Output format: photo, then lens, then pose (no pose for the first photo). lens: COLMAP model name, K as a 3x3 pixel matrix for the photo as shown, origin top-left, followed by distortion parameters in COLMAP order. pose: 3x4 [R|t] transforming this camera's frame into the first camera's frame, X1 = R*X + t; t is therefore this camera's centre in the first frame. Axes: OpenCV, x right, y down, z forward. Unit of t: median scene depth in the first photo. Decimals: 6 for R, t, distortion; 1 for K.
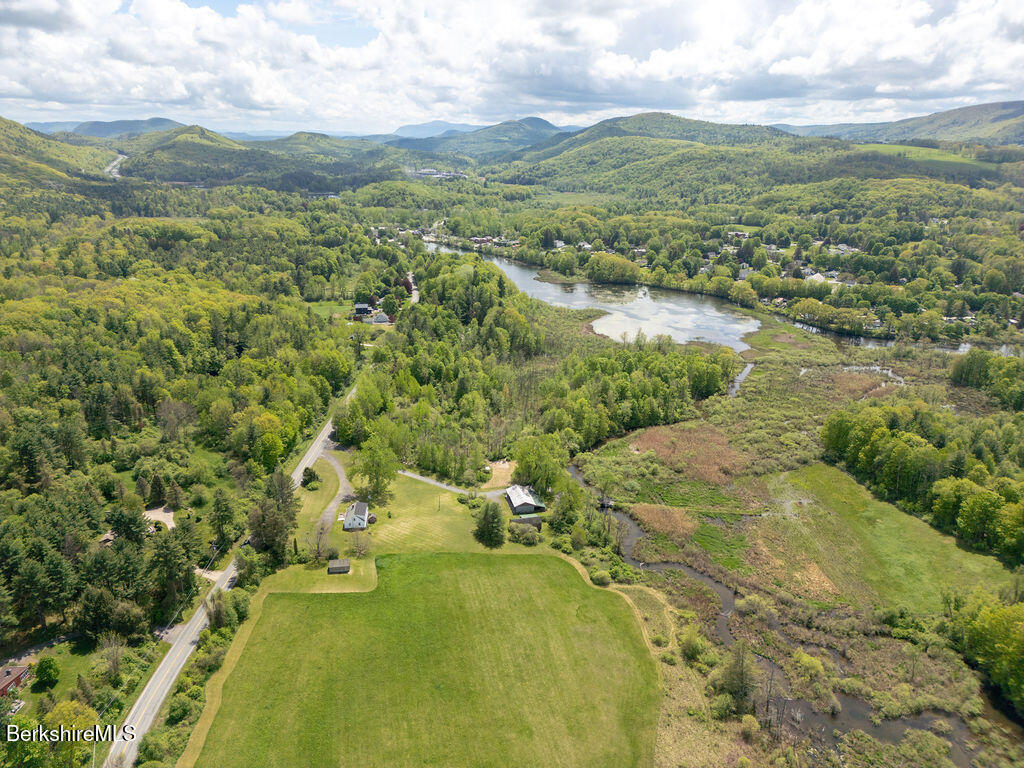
lens RADIAL K [[714.1, 0, 512.0], [0, 714.1, 384.0], [0, 0, 1]] dist [0.075652, -0.081347]
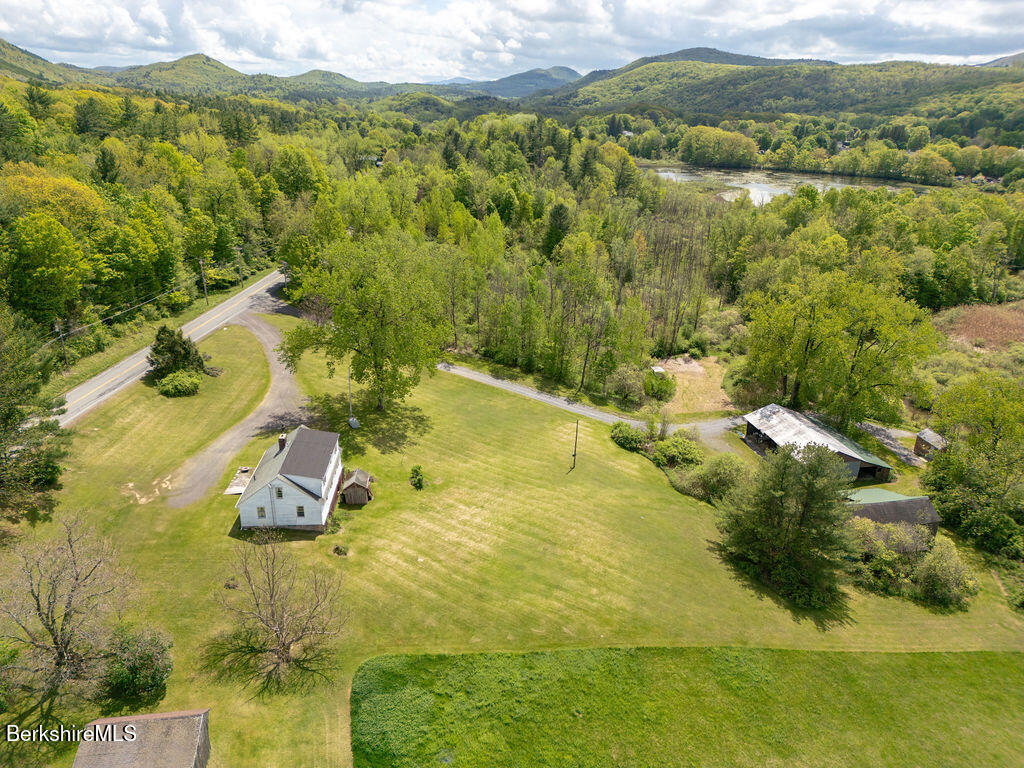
lens RADIAL K [[714.1, 0, 512.0], [0, 714.1, 384.0], [0, 0, 1]] dist [0.075652, -0.081347]
pose [[0.999528, 0.022461, -0.020940, -0.109278], [-0.021444, 0.998638, 0.047565, 0.111880], [0.021980, -0.047094, 0.998649, 0.615373]]
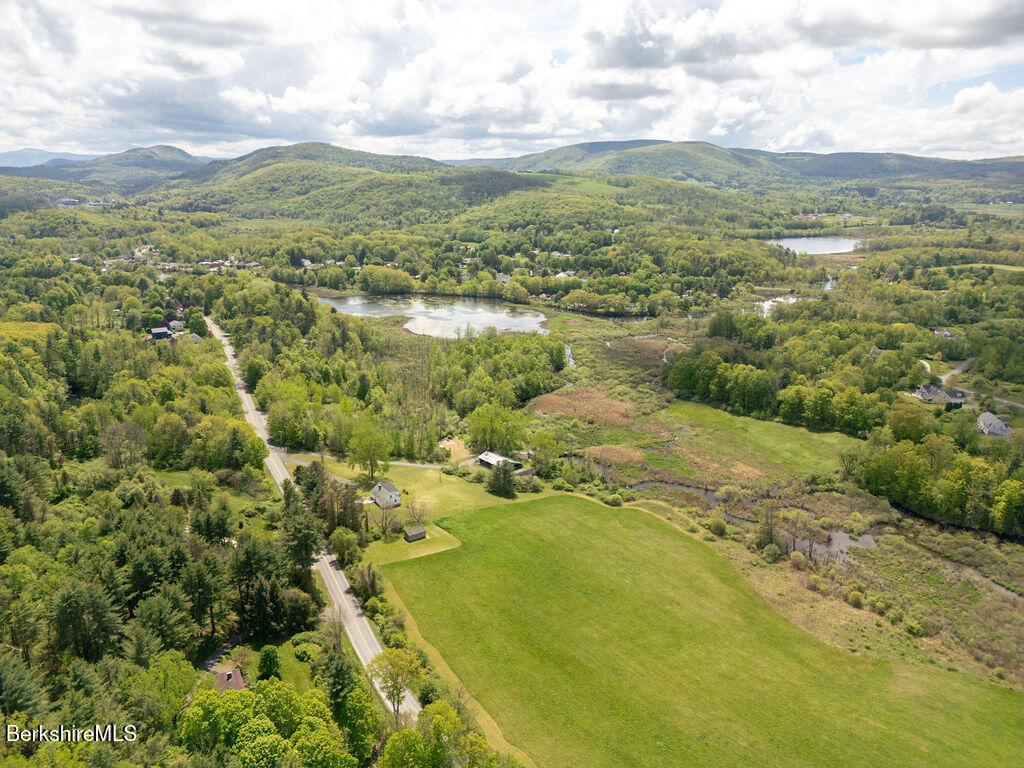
lens RADIAL K [[714.1, 0, 512.0], [0, 714.1, 384.0], [0, 0, 1]] dist [0.075652, -0.081347]
pose [[0.891254, -0.128277, 0.434985, -0.395406], [0.146316, 0.989205, -0.008074, 0.052763], [-0.429253, 0.070841, 0.900402, 0.006381]]
